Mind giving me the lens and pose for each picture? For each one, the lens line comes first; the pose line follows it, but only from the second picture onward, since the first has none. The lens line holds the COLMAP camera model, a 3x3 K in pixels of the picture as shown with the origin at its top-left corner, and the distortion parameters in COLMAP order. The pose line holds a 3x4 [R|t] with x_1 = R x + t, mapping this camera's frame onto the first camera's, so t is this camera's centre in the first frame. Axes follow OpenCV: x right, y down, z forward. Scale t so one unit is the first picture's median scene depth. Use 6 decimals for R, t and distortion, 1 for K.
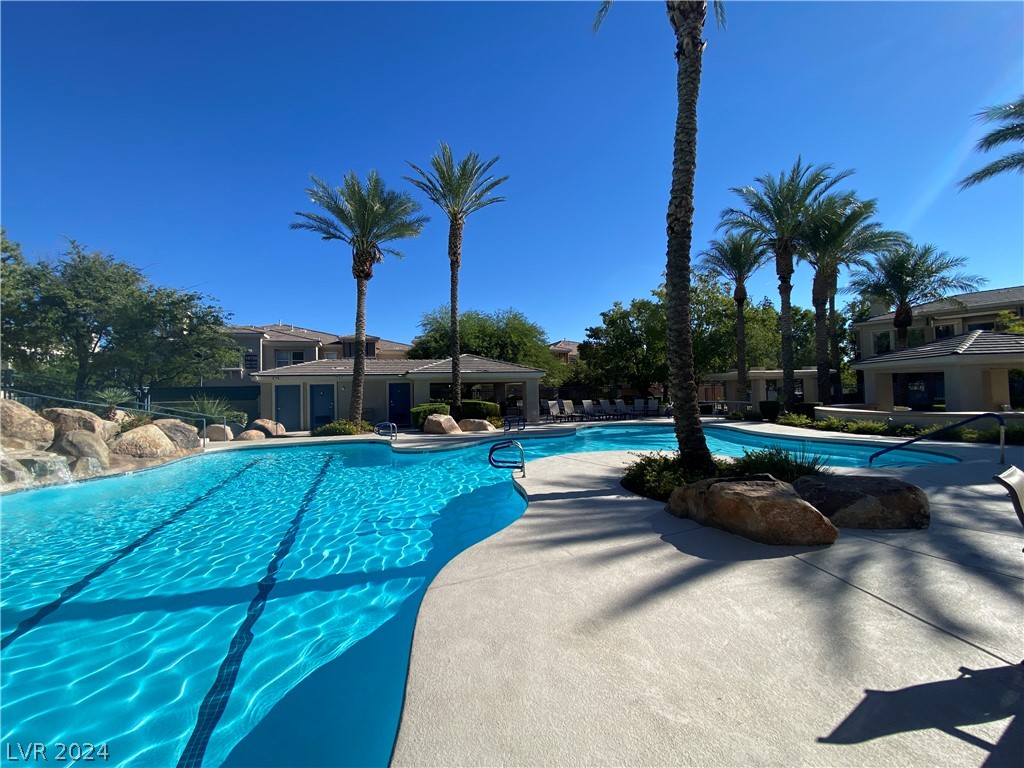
lens RADIAL K [[413.1, 0, 514.0], [0, 413.1, 383.5], [0, 0, 1]] dist [0.000584, -0.000039]
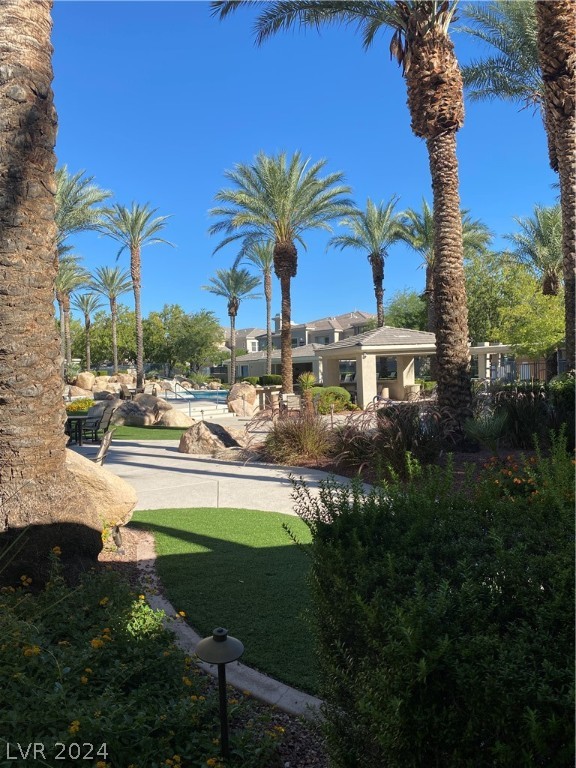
lens RADIAL K [[609.5, 0, 288.0], [0, 609.5, 384.0], [0, 0, 1]] dist [-0.001979, -0.003572]
pose [[0.446141, 0.030270, -0.894450, 2.510229], [0.043950, 0.997481, 0.055678, -0.069835], [0.893883, -0.064151, 0.443687, -0.125964]]
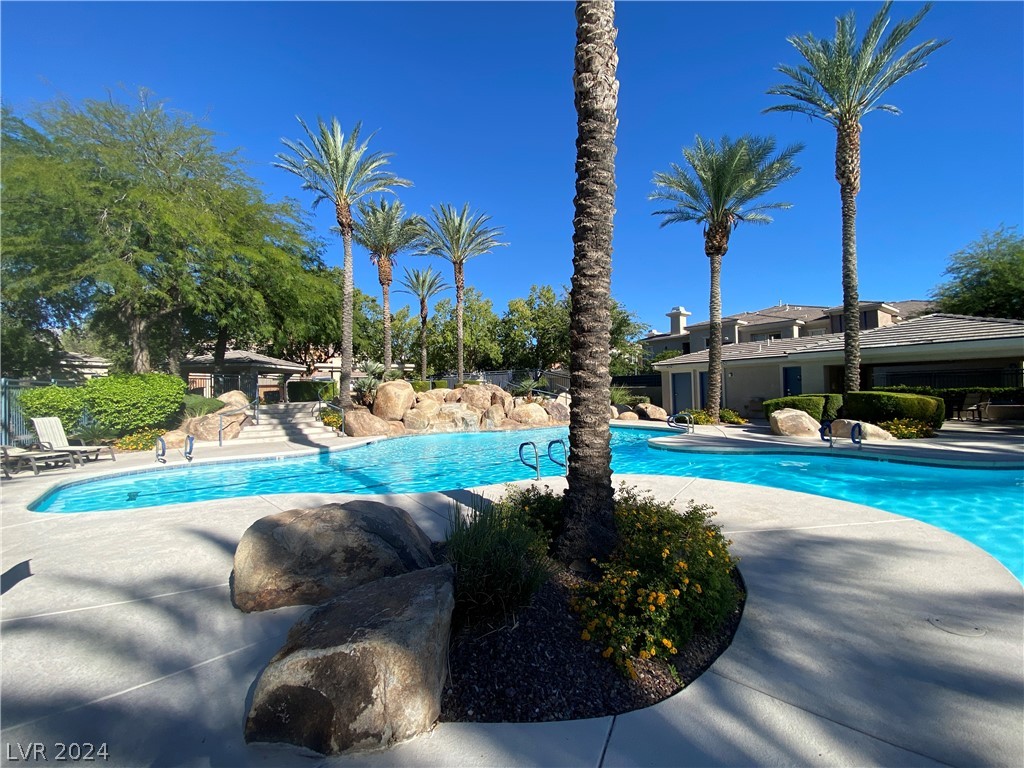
lens RADIAL K [[413.1, 0, 514.0], [0, 413.1, 383.5], [0, 0, 1]] dist [0.000584, -0.000039]
pose [[0.299284, 0.006750, -0.954140, 0.374853], [0.038384, 0.999080, 0.019108, -0.004688], [0.953392, -0.042343, 0.298750, 0.292654]]
